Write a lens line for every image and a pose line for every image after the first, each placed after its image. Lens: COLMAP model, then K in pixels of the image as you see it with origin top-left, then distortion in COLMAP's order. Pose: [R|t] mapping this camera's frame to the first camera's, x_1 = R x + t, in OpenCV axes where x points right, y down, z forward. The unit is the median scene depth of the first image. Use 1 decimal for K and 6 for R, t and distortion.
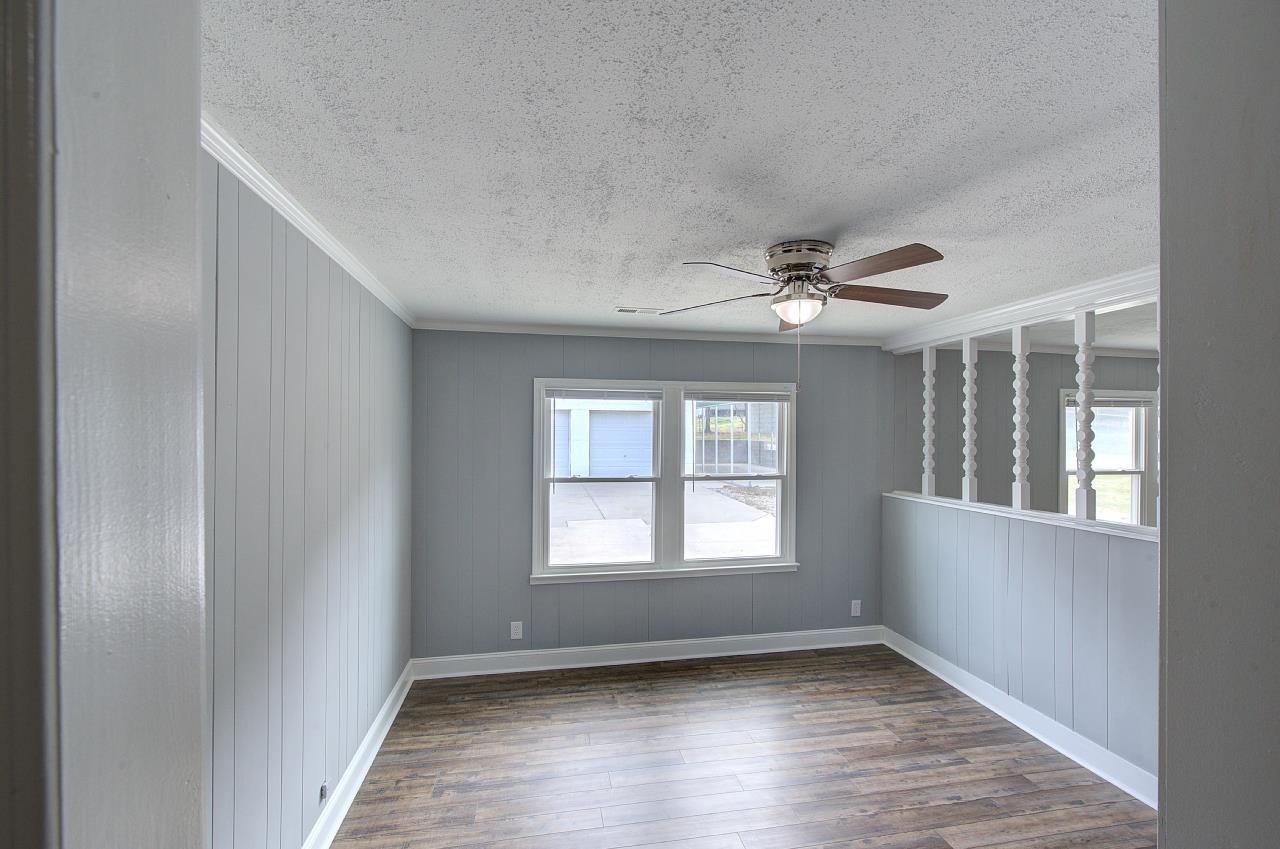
lens RADIAL K [[547.2, 0, 642.0], [0, 547.2, 448.6], [0, 0, 1]] dist [-0.004337, 0.002070]
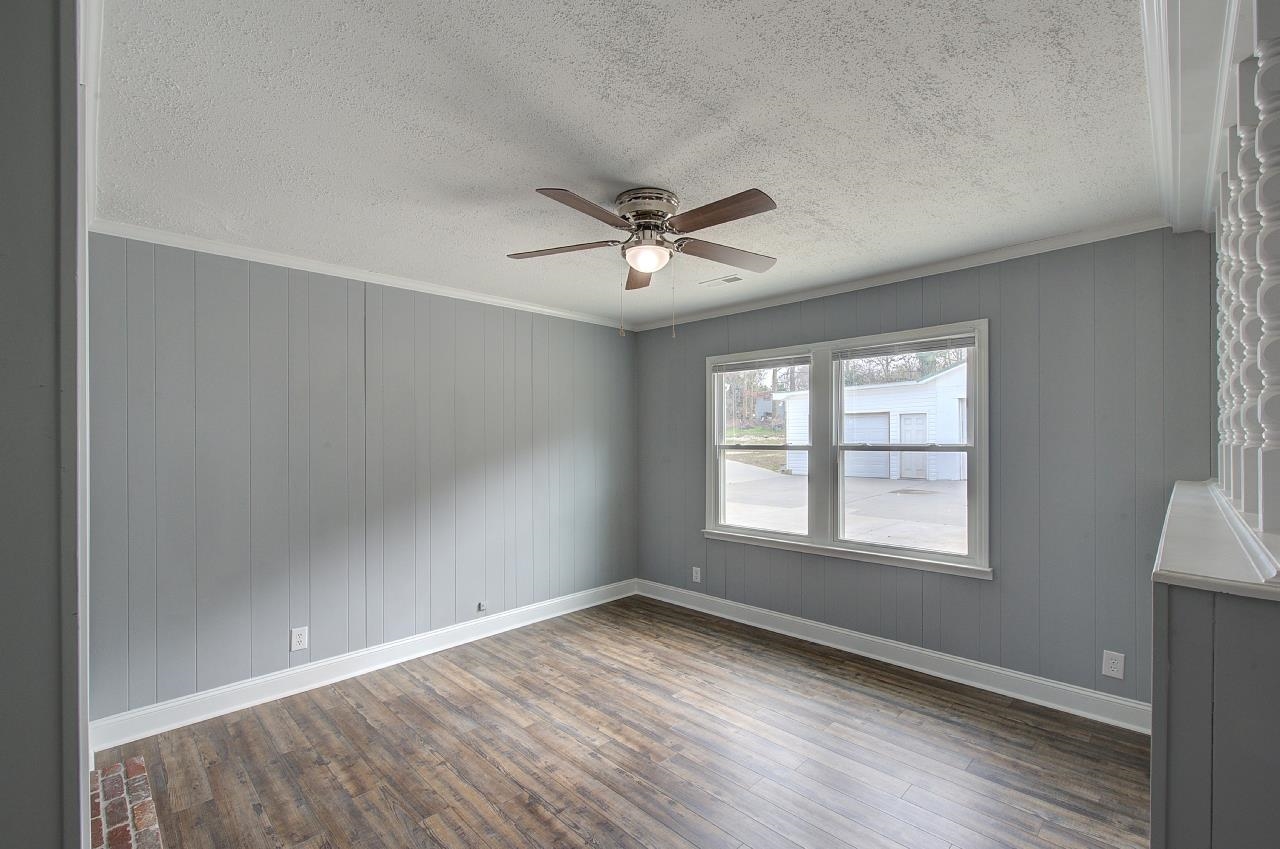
lens RADIAL K [[547.2, 0, 640.4], [0, 547.2, 446.3], [0, 0, 1]] dist [-0.004337, 0.002070]
pose [[0.564742, 0.007346, -0.825235, 0.701831], [-0.006315, 0.999970, 0.004581, 0.054714], [0.825244, 0.002624, 0.564771, 0.247191]]
